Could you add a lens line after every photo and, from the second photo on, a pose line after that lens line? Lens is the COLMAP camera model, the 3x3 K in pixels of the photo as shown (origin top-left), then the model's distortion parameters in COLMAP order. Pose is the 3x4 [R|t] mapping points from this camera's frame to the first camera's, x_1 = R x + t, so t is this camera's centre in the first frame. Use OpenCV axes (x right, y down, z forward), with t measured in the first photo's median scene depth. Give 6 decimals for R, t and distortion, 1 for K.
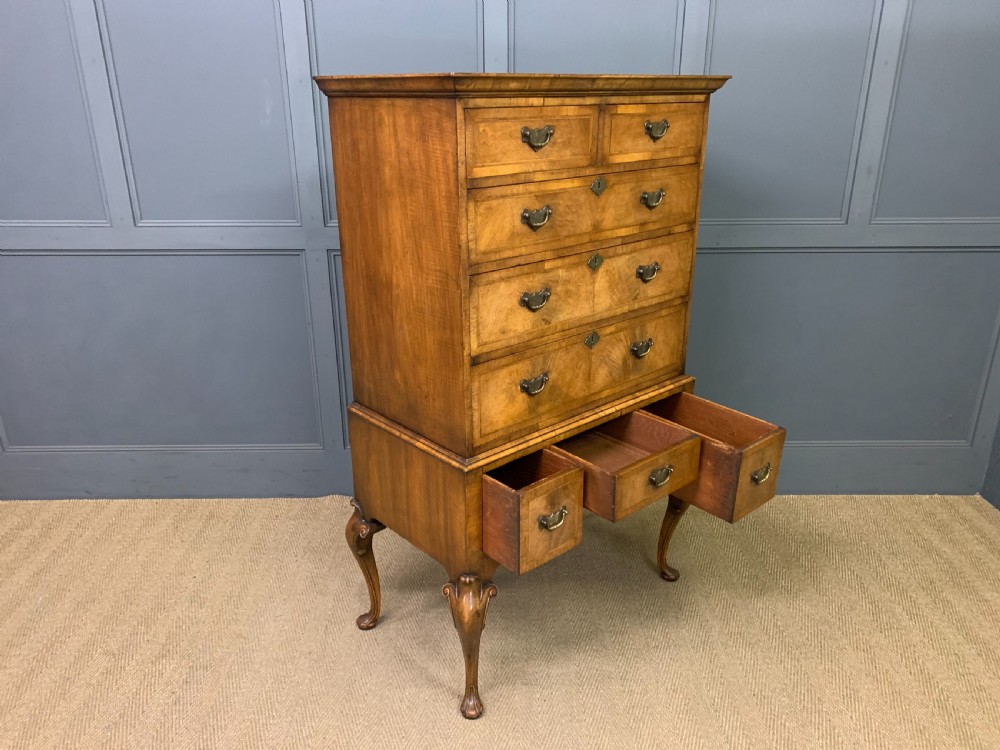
lens RADIAL K [[764.0, 0, 499.0], [0, 764.0, 380.1], [0, 0, 1]] dist [0.056230, -0.072693]
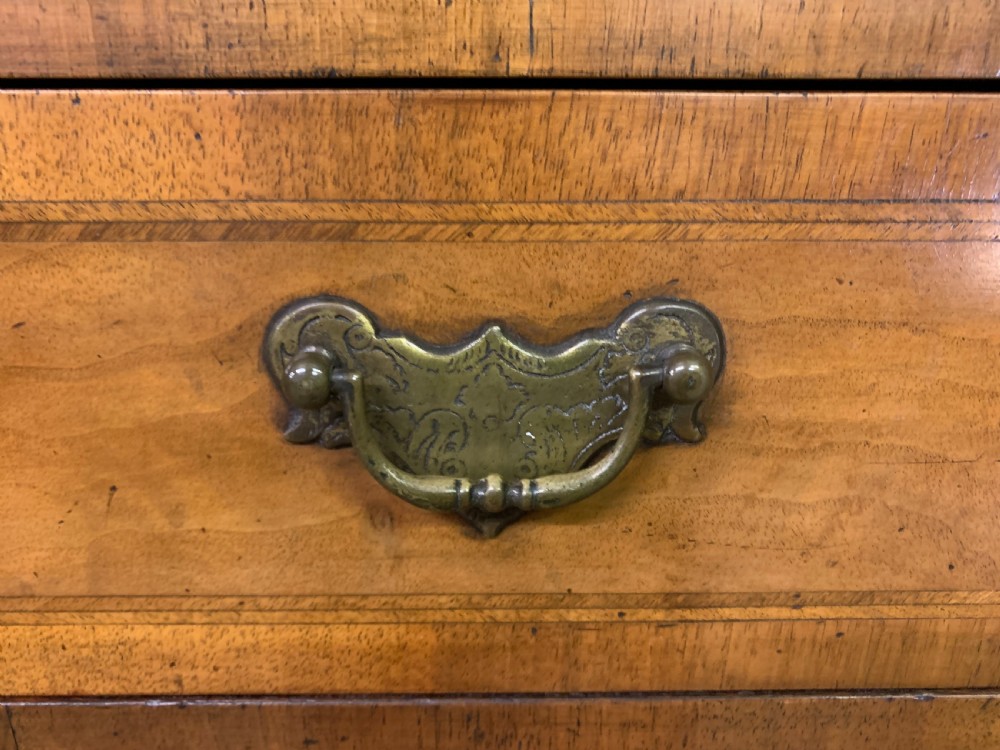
lens RADIAL K [[764.0, 0, 494.4], [0, 764.0, 379.5], [0, 0, 1]] dist [0.056230, -0.072693]
pose [[0.755411, 0.204715, -0.622452, 0.255663], [-0.237952, 0.970798, 0.030501, -0.331668], [0.610519, 0.125073, 0.782063, 0.937873]]
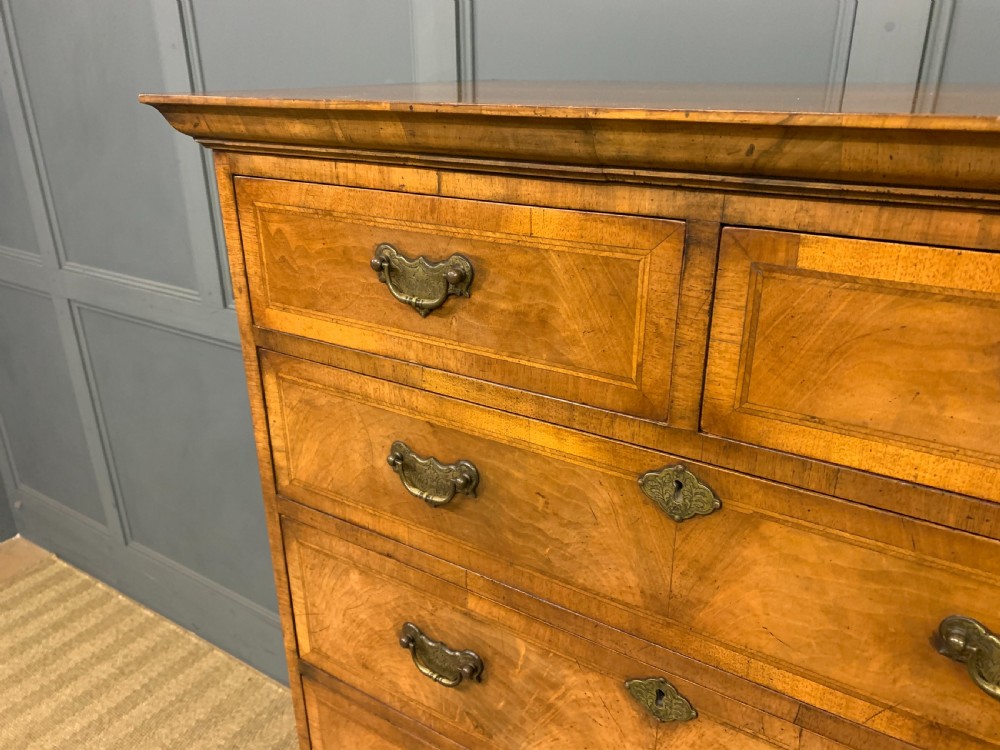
lens RADIAL K [[760.5, 0, 504.3], [0, 760.5, 376.7], [0, 0, 1]] dist [0.072618, -0.097838]
pose [[0.276667, 0.365045, -0.888931, 0.333030], [-0.339476, 0.902523, 0.264969, -0.329604], [0.899006, 0.228462, 0.373622, 0.792299]]
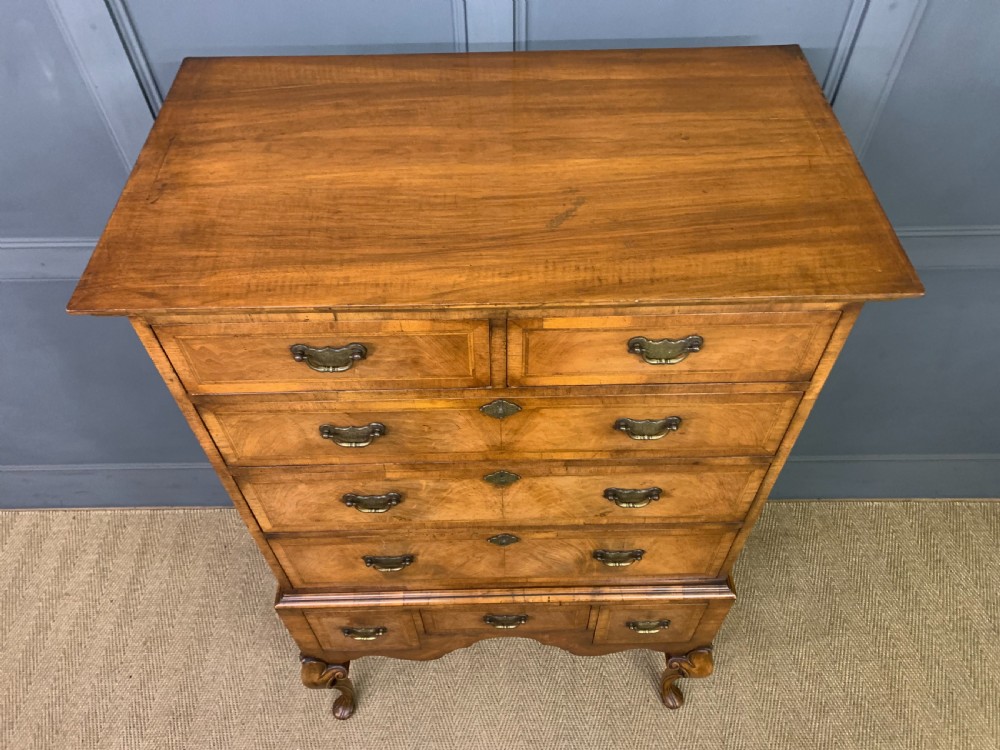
lens RADIAL K [[764.0, 0, 501.2], [0, 764.0, 363.3], [0, 0, 1]] dist [0.056230, -0.072693]
pose [[0.756058, 0.498119, -0.424563, 0.341268], [-0.223854, 0.806360, 0.547424, -0.568315], [0.615033, -0.318844, 0.721161, 0.574007]]
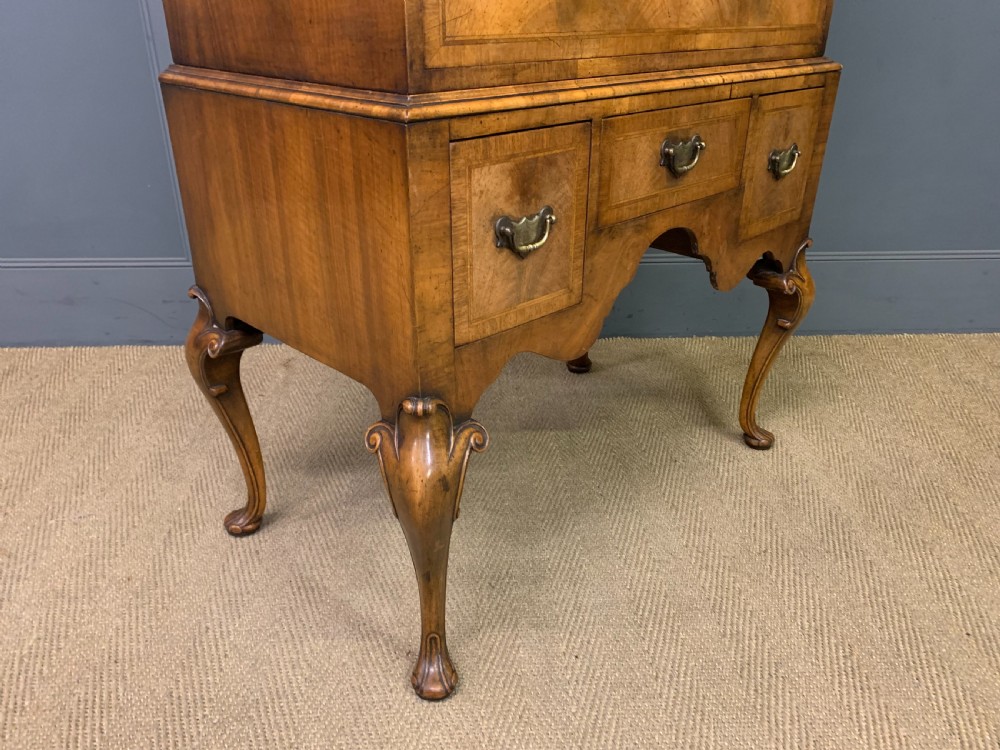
lens RADIAL K [[764.0, 0, 504.9], [0, 764.0, 382.4], [0, 0, 1]] dist [0.056230, -0.072693]
pose [[0.998420, -0.012731, 0.054737, -0.015484], [0.007271, 0.995078, 0.098825, 0.196354], [-0.055726, -0.098271, 0.993598, 0.548407]]
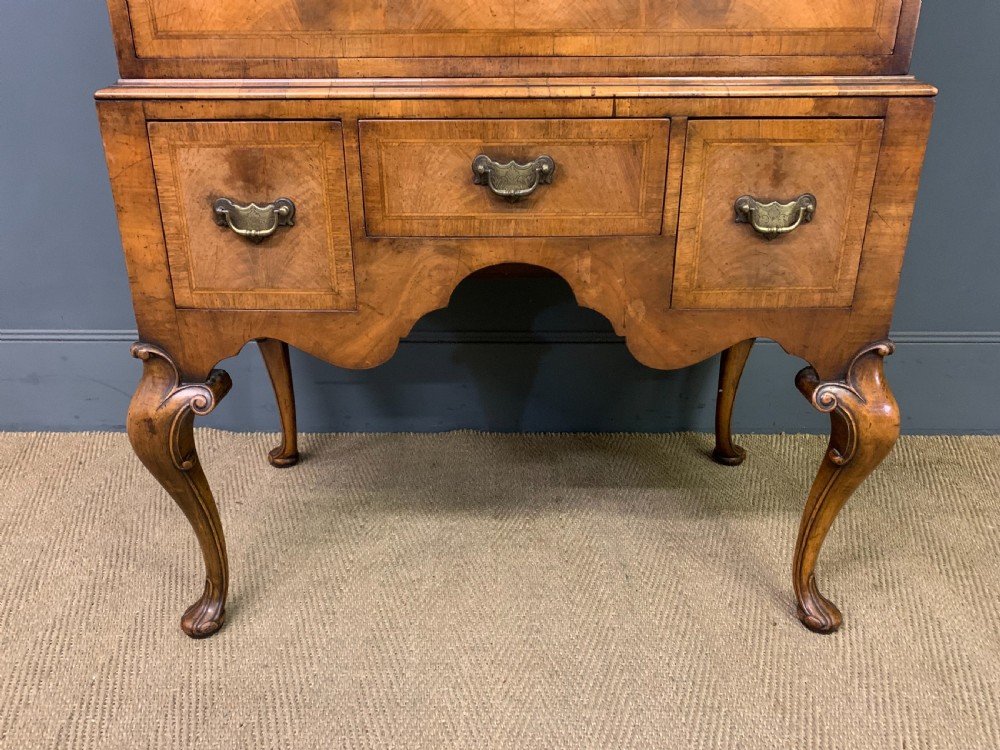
lens RADIAL K [[760.5, 0, 487.1], [0, 760.5, 367.4], [0, 0, 1]] dist [0.063499, -0.084200]
pose [[0.741364, 0.244104, -0.625134, 0.427721], [-0.236228, 0.966807, 0.097372, 0.162913], [0.628153, 0.075486, 0.774420, 0.732512]]
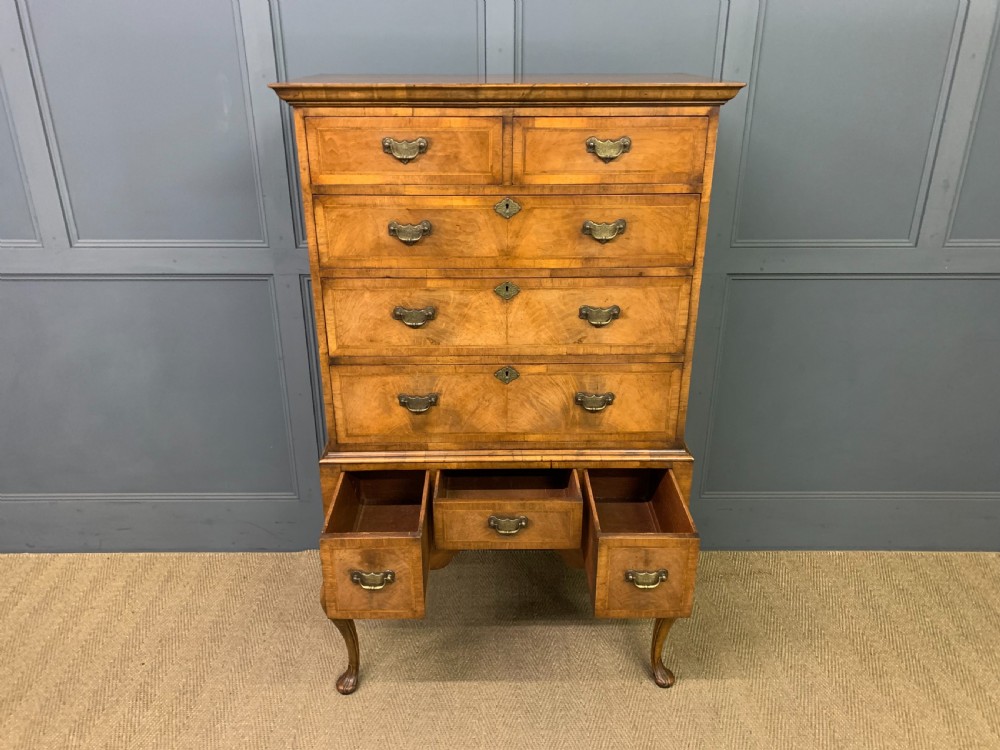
lens RADIAL K [[760.5, 0, 494.3], [0, 760.5, 370.8], [0, 0, 1]] dist [0.072618, -0.097838]
pose [[0.755623, 0.255967, -0.602922, 0.670420], [-0.235130, 0.965130, 0.115059, -0.161357], [0.611349, 0.054824, 0.789460, 0.290405]]
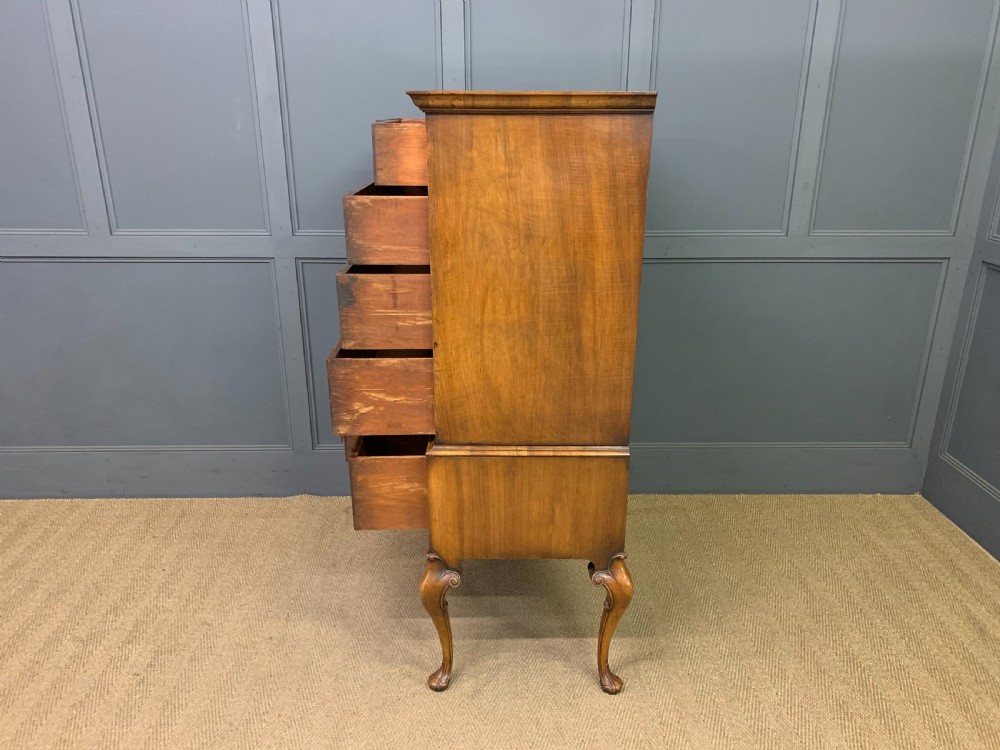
lens RADIAL K [[764.0, 0, 505.4], [0, 764.0, 383.4], [0, 0, 1]] dist [0.056230, -0.072693]
pose [[0.999870, 0.002357, 0.015923, 0.066168], [-0.002031, 0.999789, -0.020460, 0.032472], [-0.015968, 0.020425, 0.999664, -0.072260]]
